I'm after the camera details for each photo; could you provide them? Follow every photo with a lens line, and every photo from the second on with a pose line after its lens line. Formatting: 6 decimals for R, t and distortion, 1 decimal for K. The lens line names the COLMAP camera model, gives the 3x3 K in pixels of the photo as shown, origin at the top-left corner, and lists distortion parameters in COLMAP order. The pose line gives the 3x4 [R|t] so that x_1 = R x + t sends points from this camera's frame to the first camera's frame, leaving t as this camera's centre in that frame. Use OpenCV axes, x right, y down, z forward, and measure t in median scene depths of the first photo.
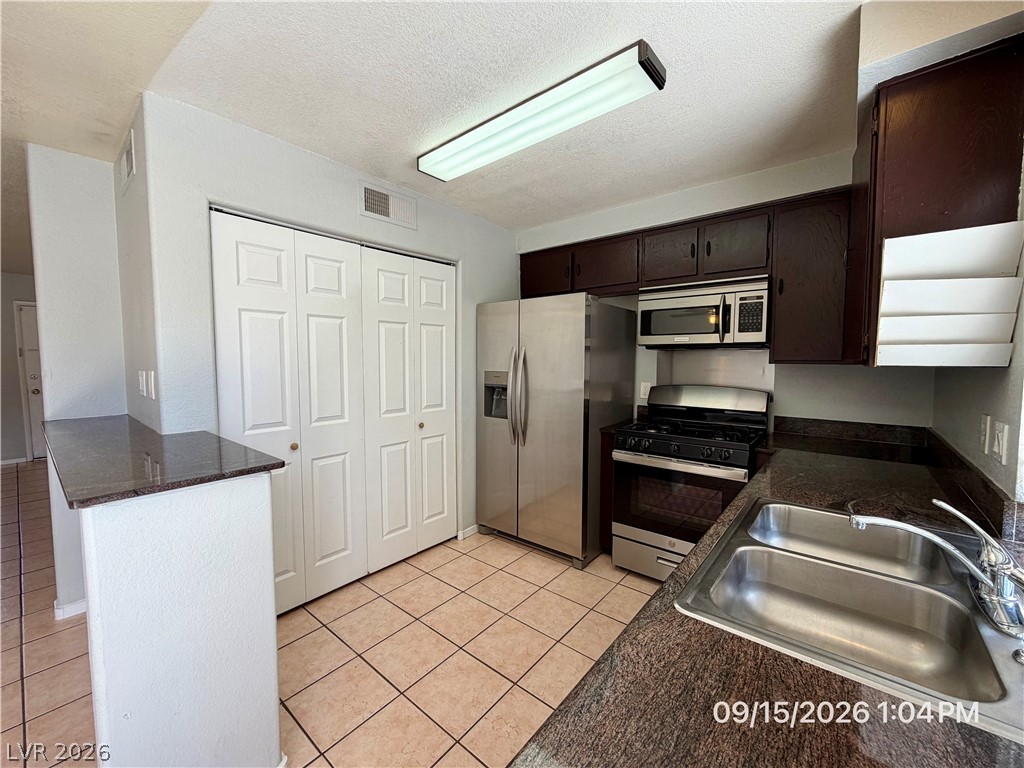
lens RADIAL K [[408.0, 0, 510.5], [0, 408.0, 384.8], [0, 0, 1]] dist [-0.000060, -0.000011]
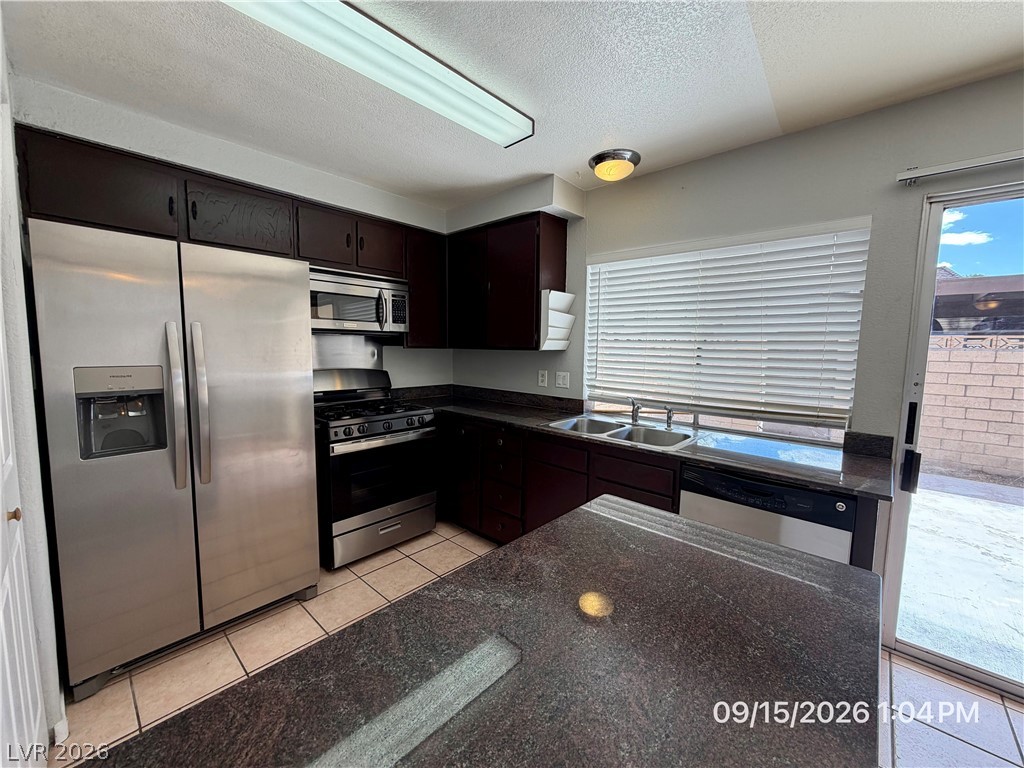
lens RADIAL K [[408.0, 0, 510.5], [0, 408.0, 384.8], [0, 0, 1]] dist [-0.000060, -0.000011]
pose [[0.046607, -0.096632, 0.994228, -0.663488], [0.050069, 0.994285, 0.094290, -0.041481], [-0.997658, 0.045386, 0.051179, 0.595894]]
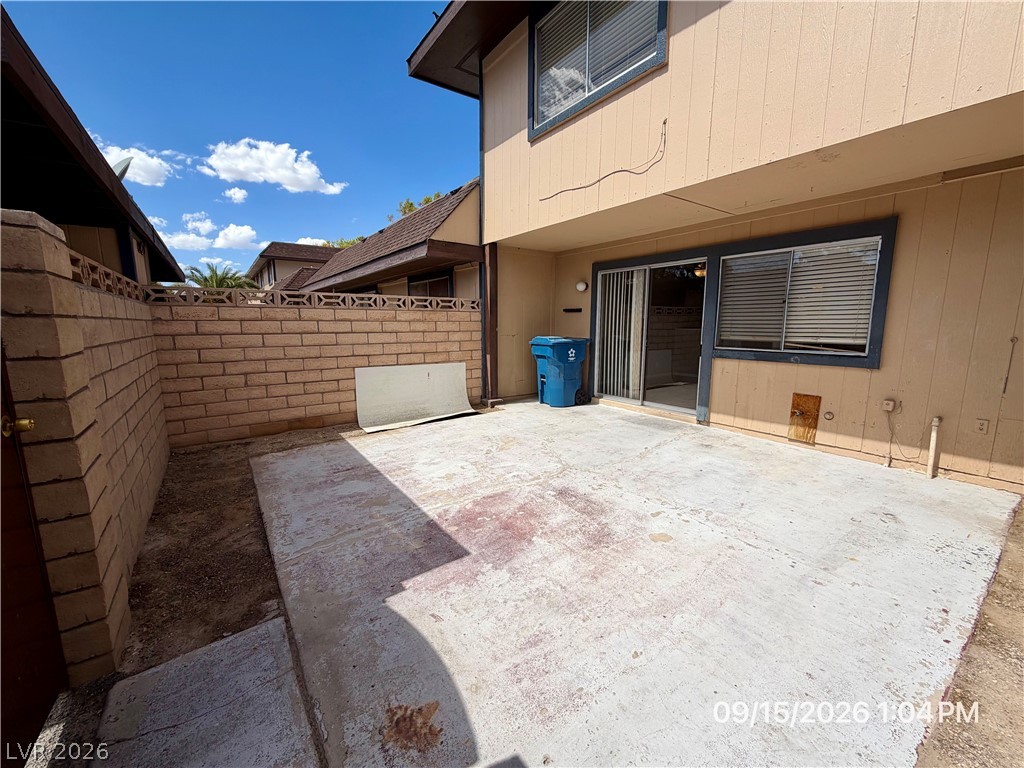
lens RADIAL K [[408.0, 0, 510.5], [0, 408.0, 384.8], [0, 0, 1]] dist [-0.000060, -0.000011]
pose [[-0.223716, 0.136964, -0.964983, 2.613324], [-0.080700, 0.984074, 0.158383, 0.095642], [0.971308, 0.113307, -0.209101, -0.612141]]
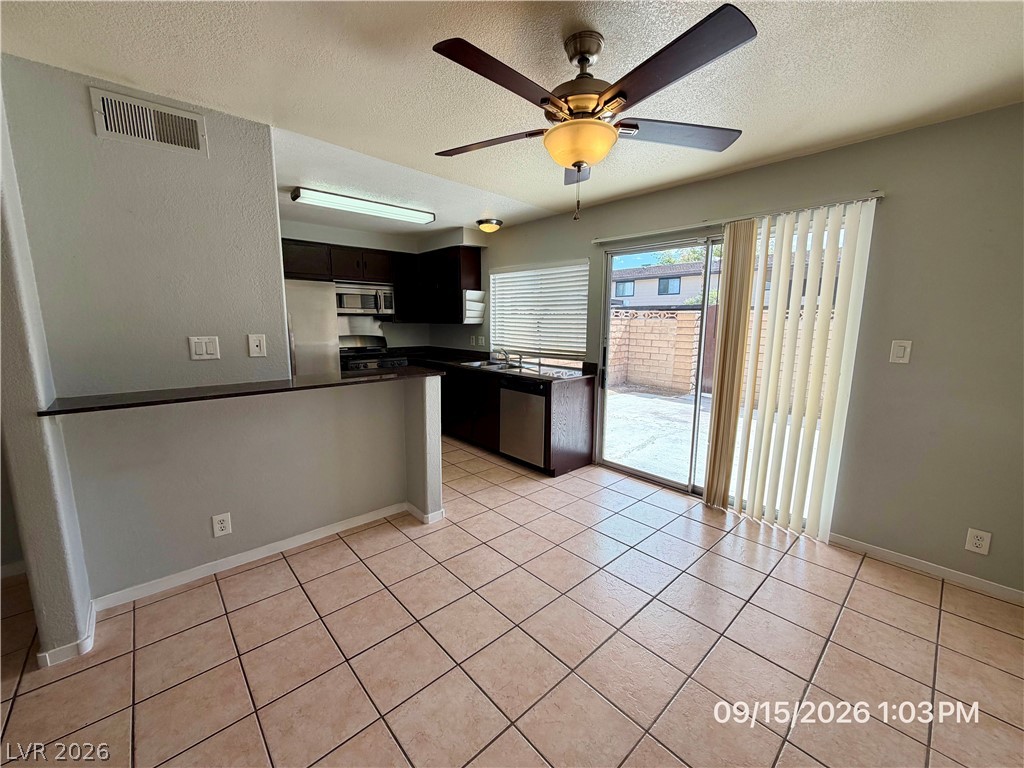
lens RADIAL K [[412.5, 0, 513.0], [0, 412.5, 380.9], [0, 0, 1]] dist [0.011893, 0.000239]
pose [[0.140050, -0.153858, 0.978117, -1.538026], [0.063785, 0.987203, 0.146155, -0.030312], [-0.988088, 0.041920, 0.148071, 0.026327]]
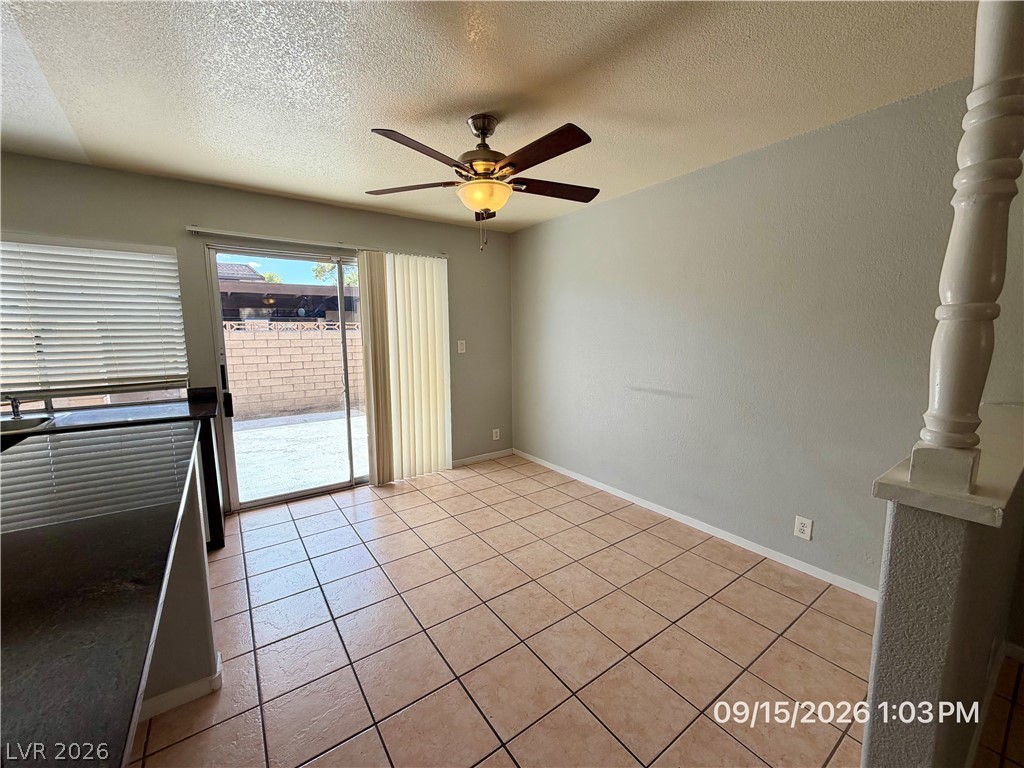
lens RADIAL K [[408.0, 0, 510.5], [0, 408.0, 384.8], [0, 0, 1]] dist [-0.000060, -0.000011]
pose [[-0.966141, -0.030316, 0.256228, -1.085719], [0.020462, 0.980943, 0.193214, -0.068769], [-0.257203, 0.191915, -0.947109, 0.885611]]
